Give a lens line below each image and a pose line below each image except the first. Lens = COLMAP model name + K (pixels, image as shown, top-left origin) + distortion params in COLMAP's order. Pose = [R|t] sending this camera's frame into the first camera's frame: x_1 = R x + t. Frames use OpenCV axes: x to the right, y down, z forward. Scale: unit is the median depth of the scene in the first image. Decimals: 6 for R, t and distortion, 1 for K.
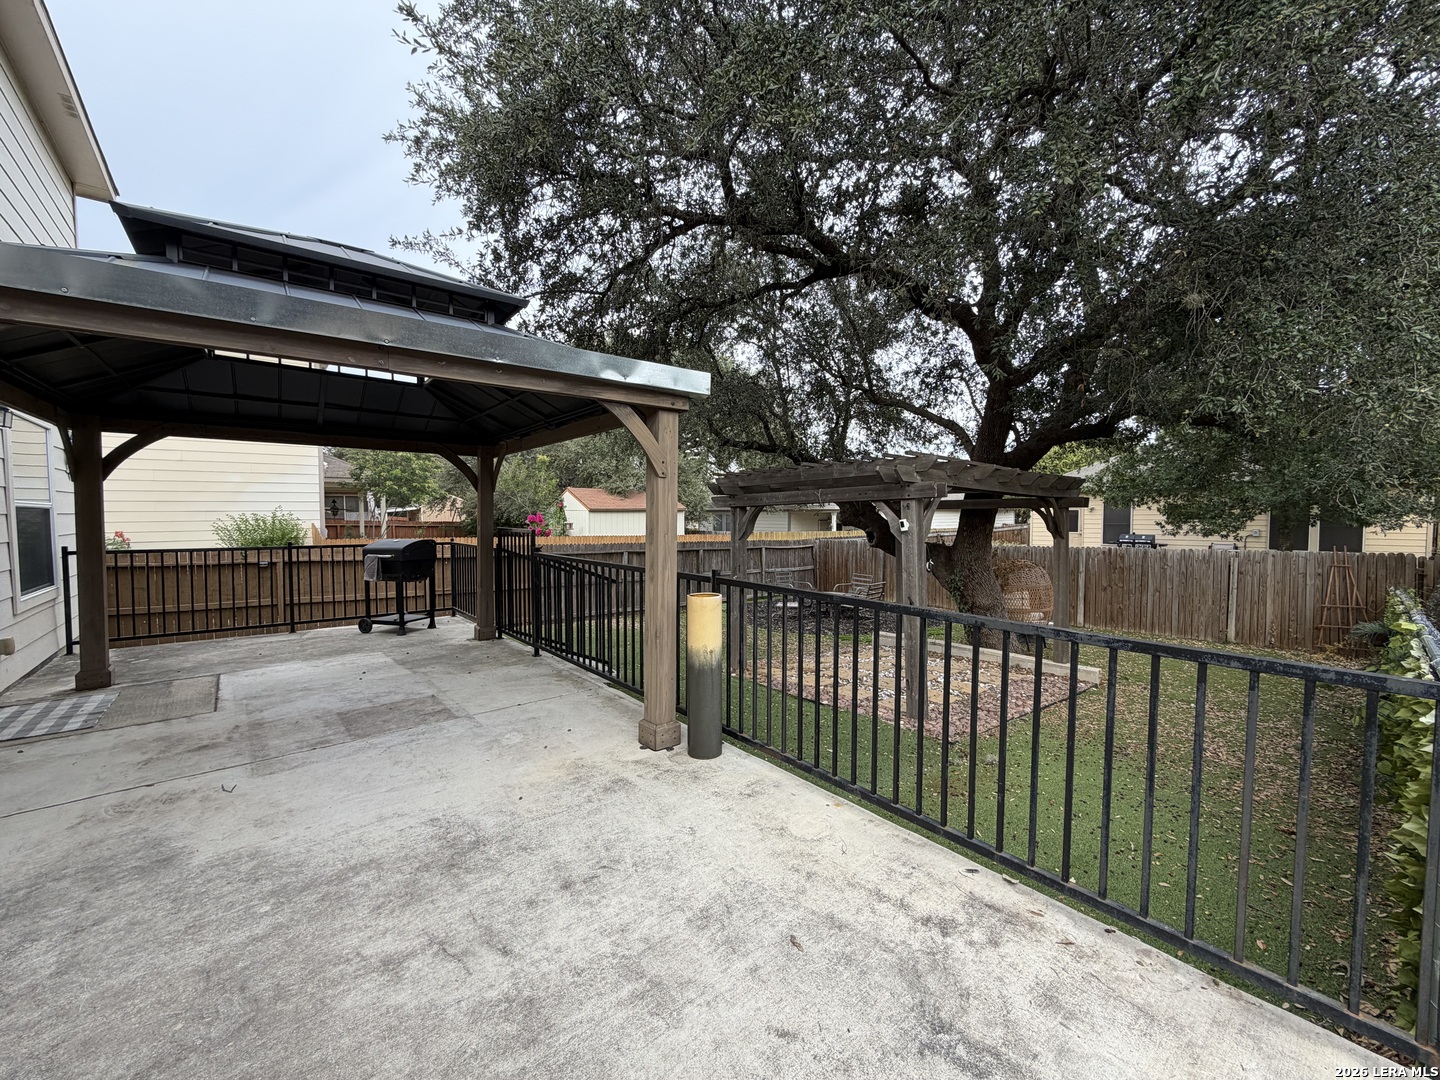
lens RADIAL K [[576.0, 0, 715.3], [0, 576.0, 539.3], [0, 0, 1]] dist [-0.001057, 0.000390]
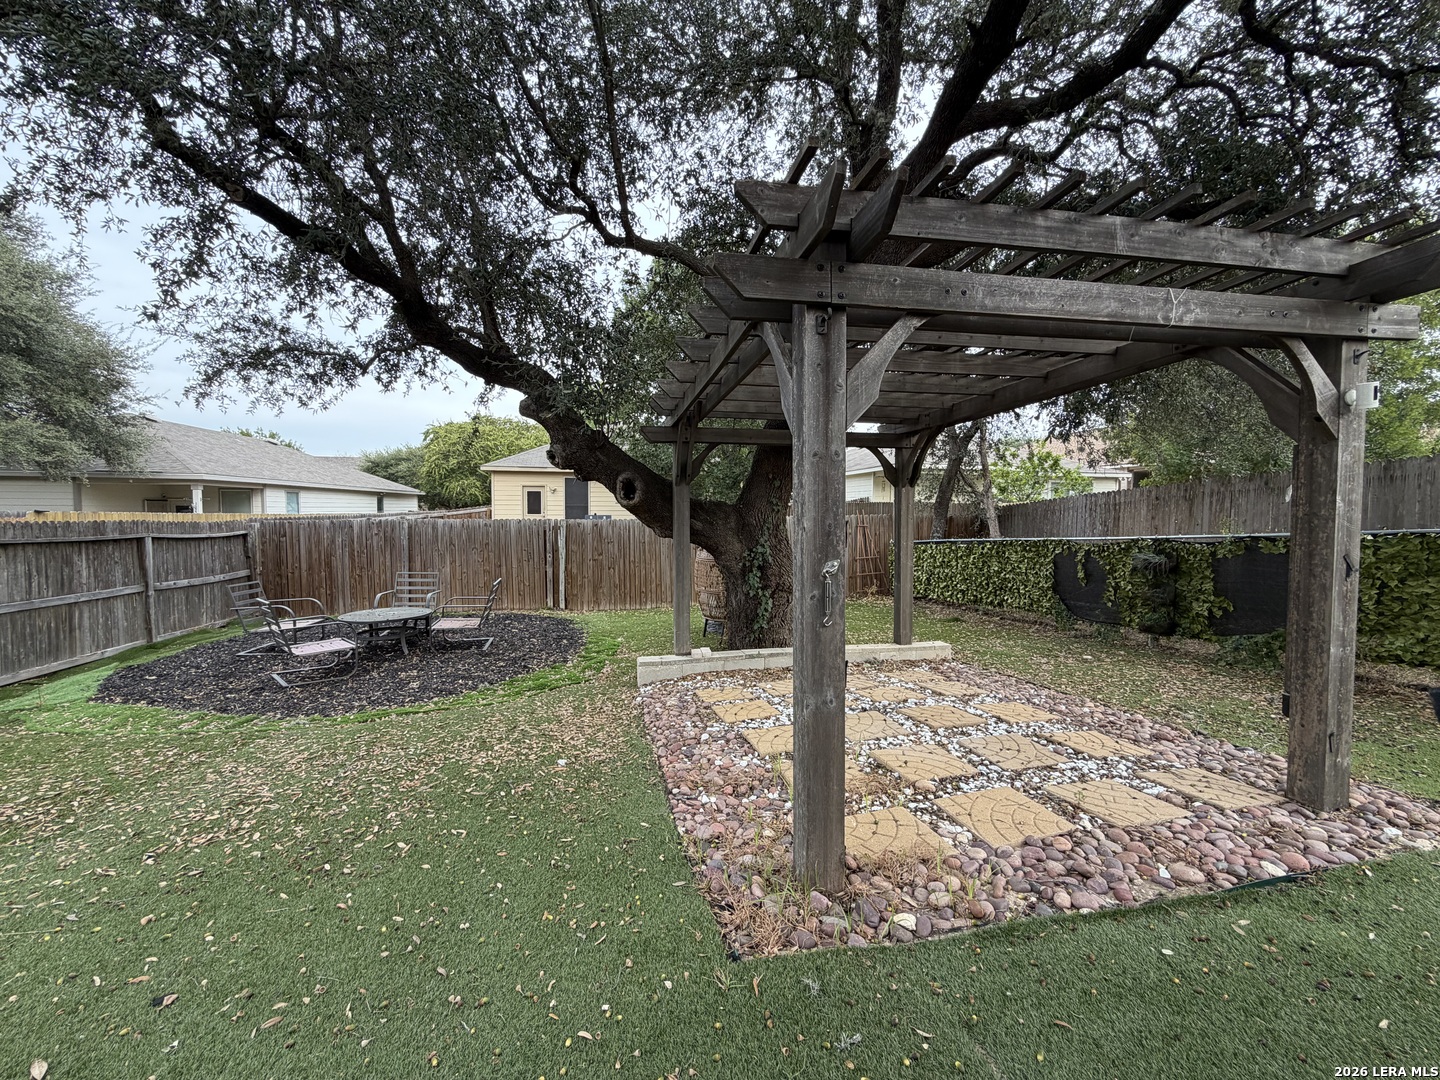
lens RADIAL K [[576.0, 0, 715.3], [0, 576.0, 539.3], [0, 0, 1]] dist [-0.001057, 0.000390]
pose [[0.480826, -0.038657, 0.875964, -0.144652], [0.031943, 0.999137, 0.026559, 0.026857], [-0.876234, 0.015211, 0.481645, 0.561493]]
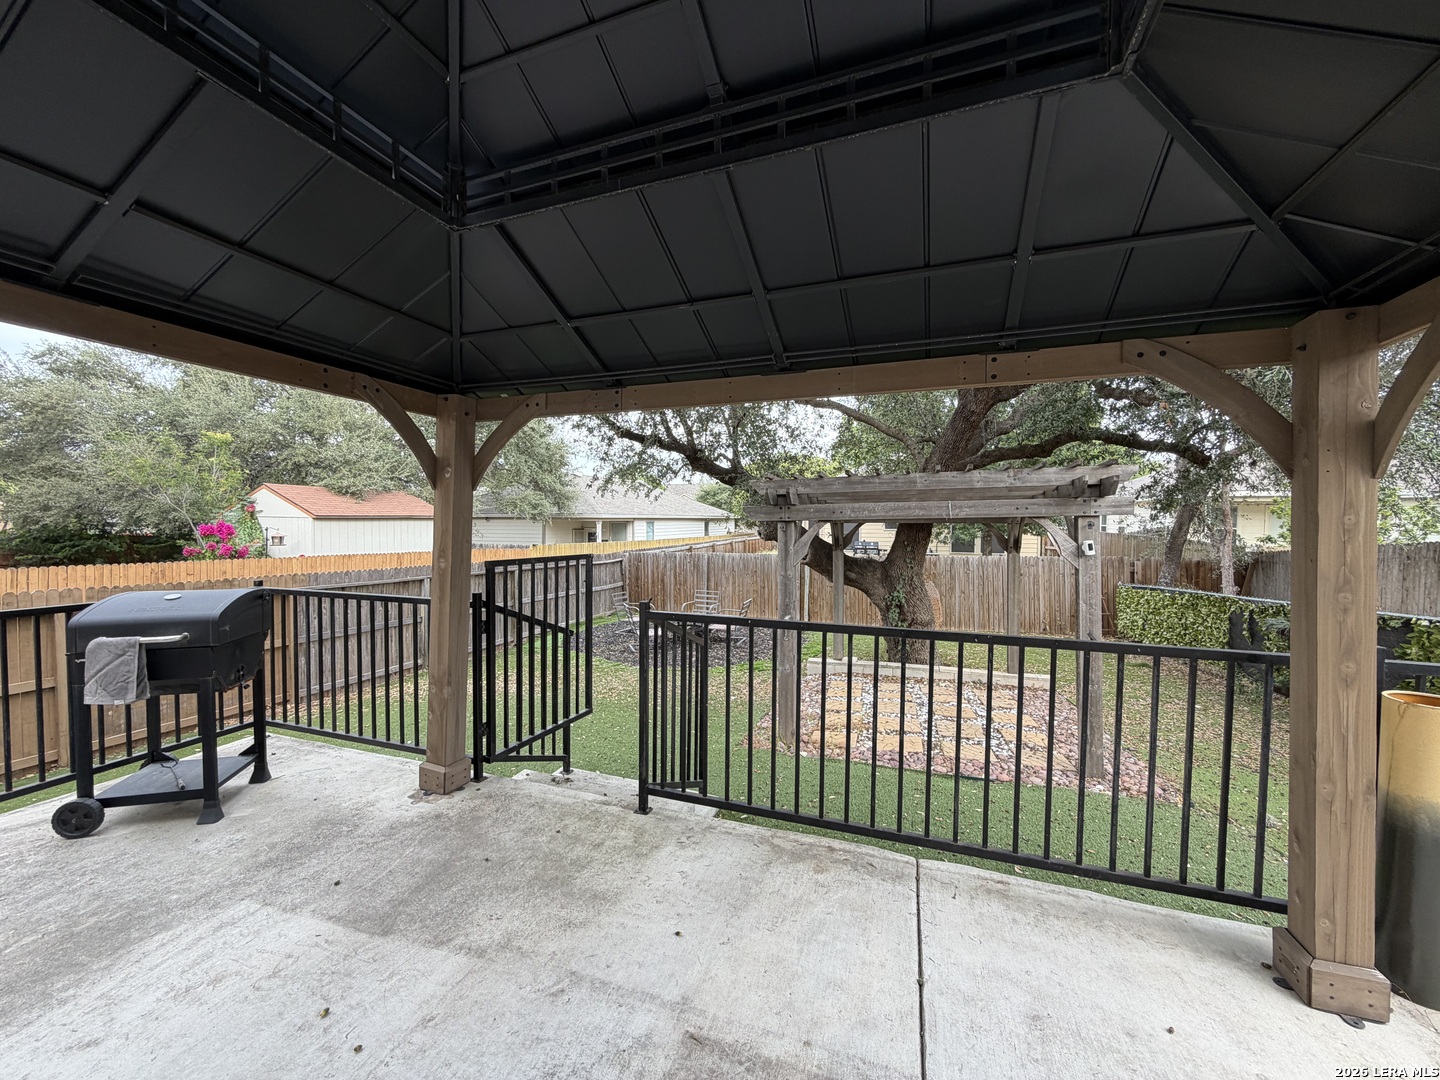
lens RADIAL K [[576.0, 0, 715.3], [0, 576.0, 539.3], [0, 0, 1]] dist [-0.001057, 0.000390]
pose [[0.858246, -0.011457, 0.513111, -0.257284], [0.016853, 0.999841, -0.005863, -0.019248], [-0.512962, 0.013679, 0.858302, 0.255198]]
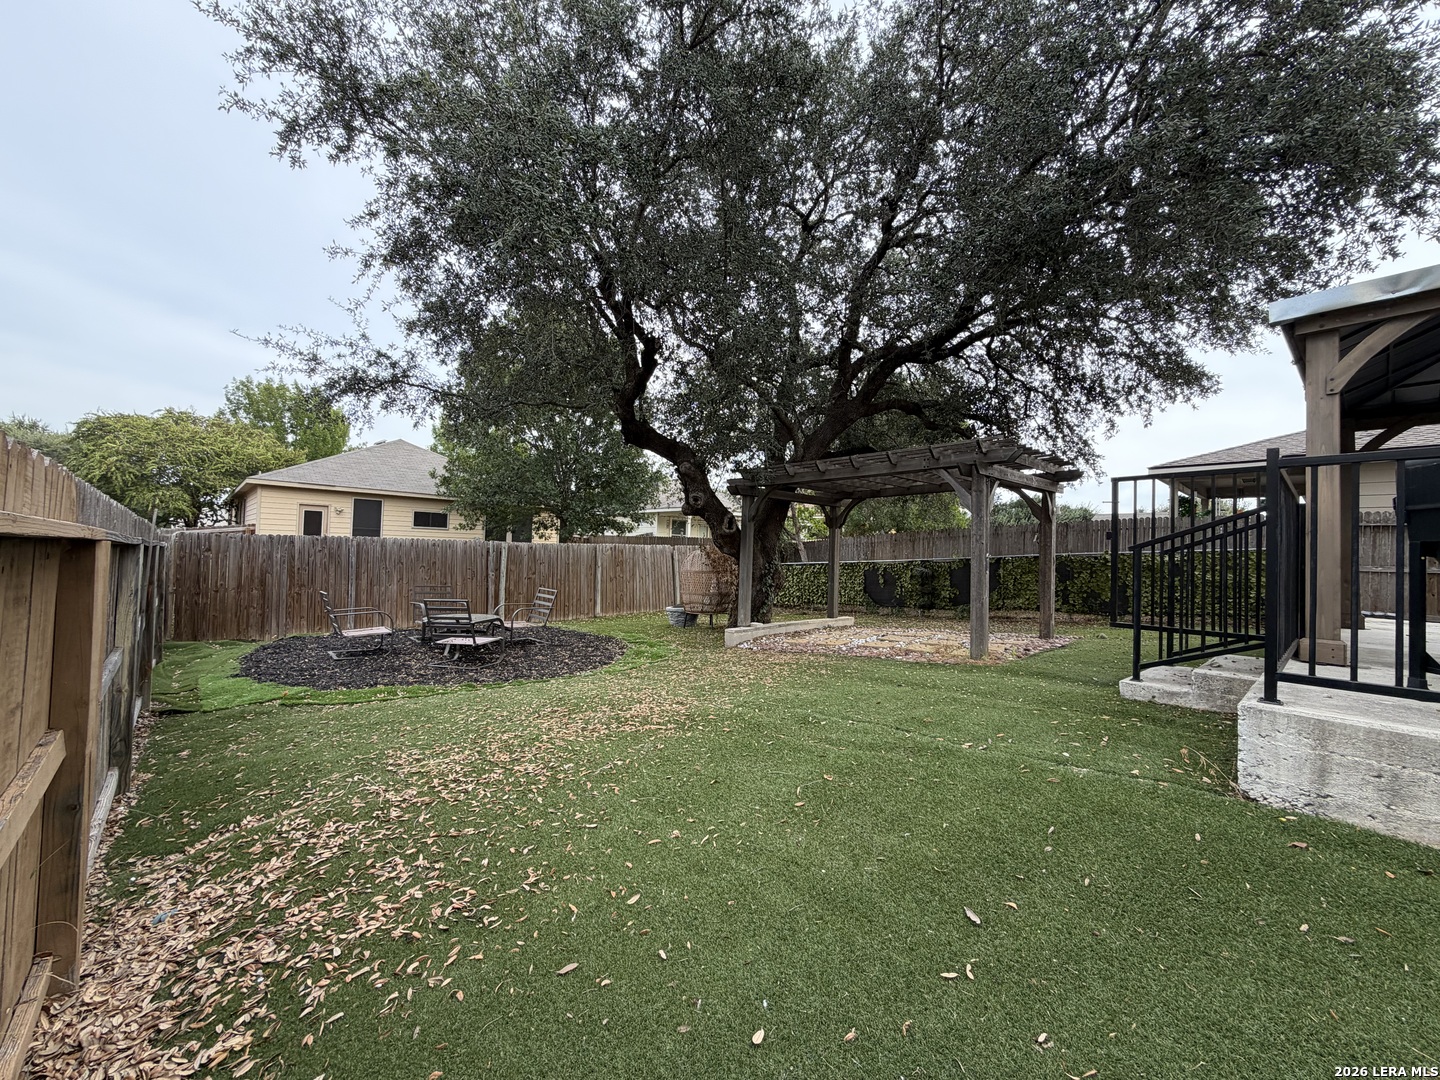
lens RADIAL K [[576.0, 0, 715.3], [0, 576.0, 539.3], [0, 0, 1]] dist [-0.001057, 0.000390]
pose [[-0.053409, 0.023501, 0.998296, -0.516681], [0.011640, 0.999670, -0.022911, 0.035420], [-0.998505, 0.010396, -0.053665, 0.905166]]
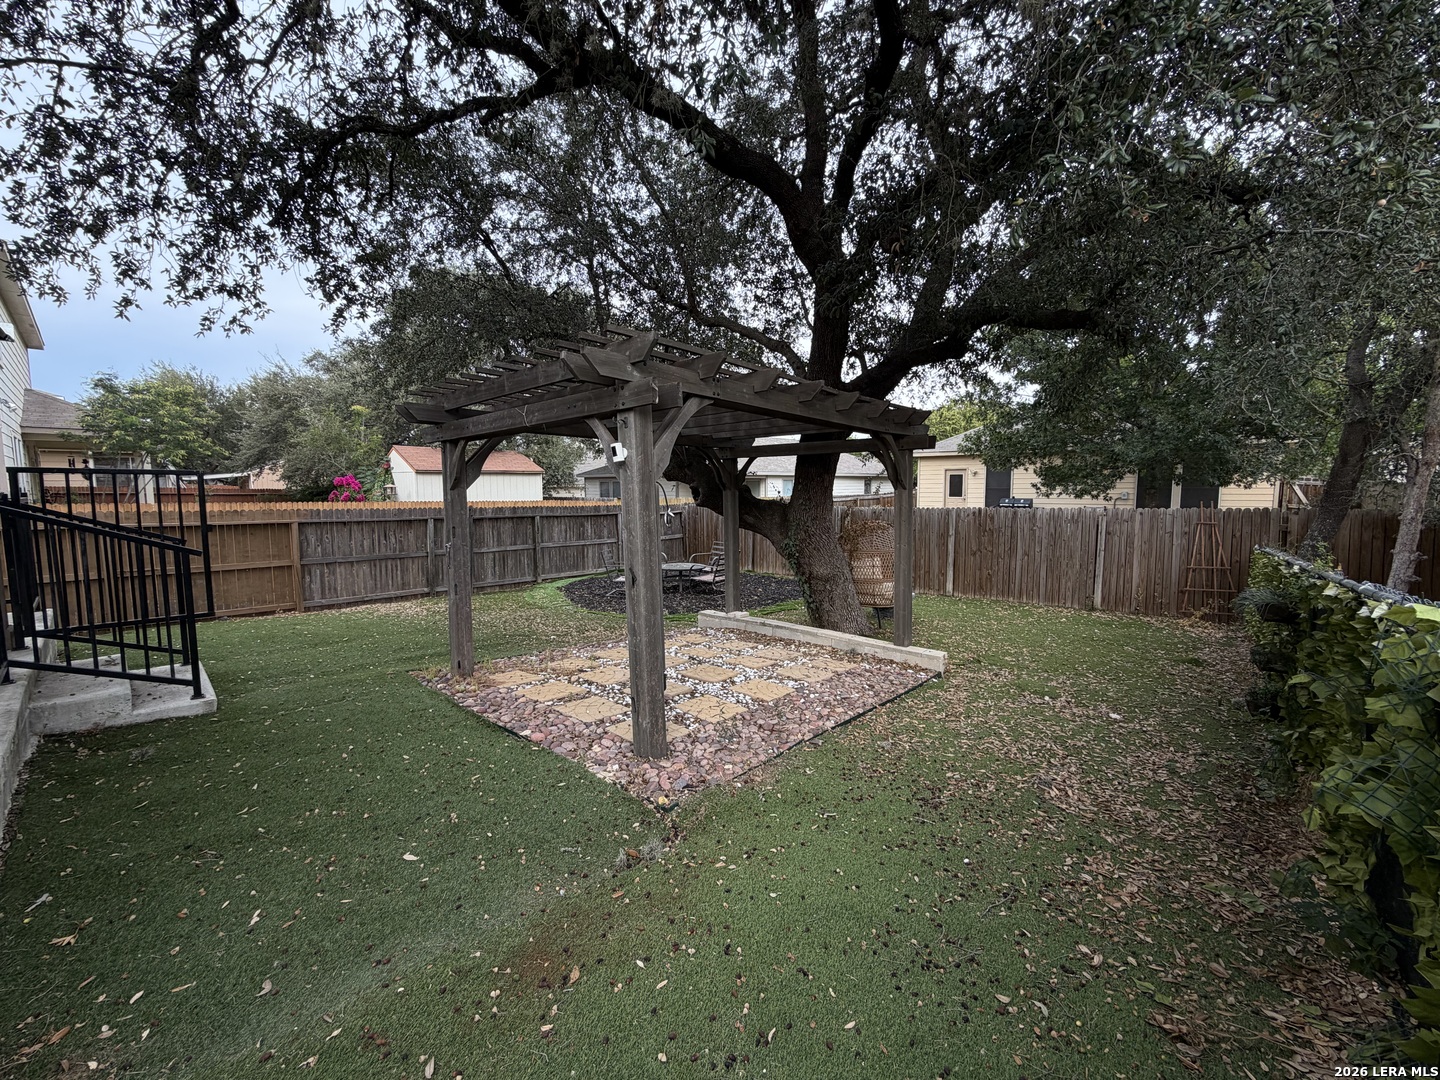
lens RADIAL K [[576.0, 0, 715.3], [0, 576.0, 539.3], [0, 0, 1]] dist [-0.001057, 0.000390]
pose [[0.990520, -0.014466, 0.136607, 0.156741], [0.007961, 0.998814, 0.048043, 0.017816], [-0.137140, -0.046499, 0.989460, 0.167452]]
